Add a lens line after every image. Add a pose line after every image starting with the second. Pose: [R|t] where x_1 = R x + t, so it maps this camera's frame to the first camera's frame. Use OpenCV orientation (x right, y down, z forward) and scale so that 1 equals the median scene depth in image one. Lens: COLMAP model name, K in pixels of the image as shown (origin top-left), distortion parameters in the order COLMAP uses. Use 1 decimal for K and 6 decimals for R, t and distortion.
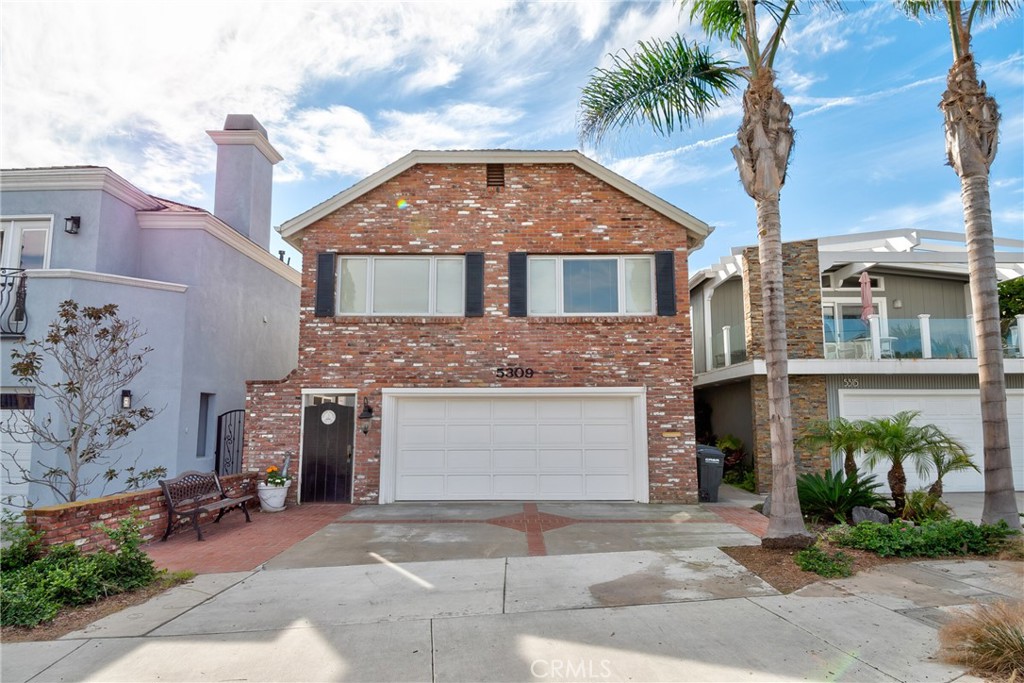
lens RADIAL K [[533.5, 0, 527.6], [0, 533.5, 318.6], [0, 0, 1]] dist [0.050477, -0.046709]
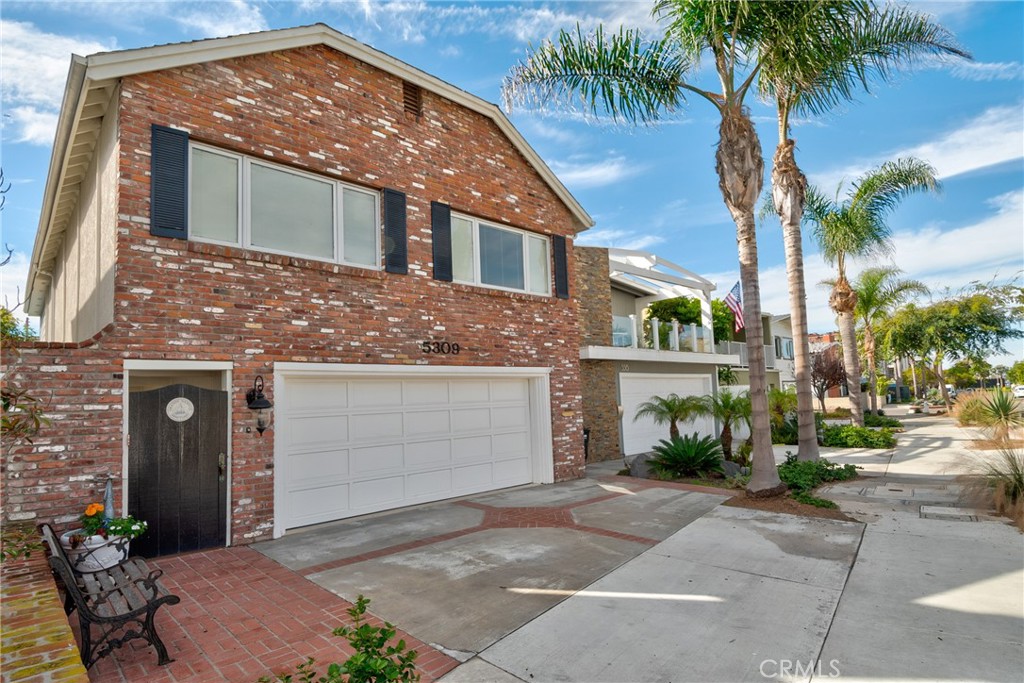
lens RADIAL K [[533.5, 0, 527.6], [0, 533.5, 318.6], [0, 0, 1]] dist [0.050477, -0.046709]
pose [[0.725192, 0.079806, 0.683906, -0.491899], [-0.092425, 0.995554, -0.018168, 0.058376], [-0.682315, -0.050035, 0.729344, 0.305257]]
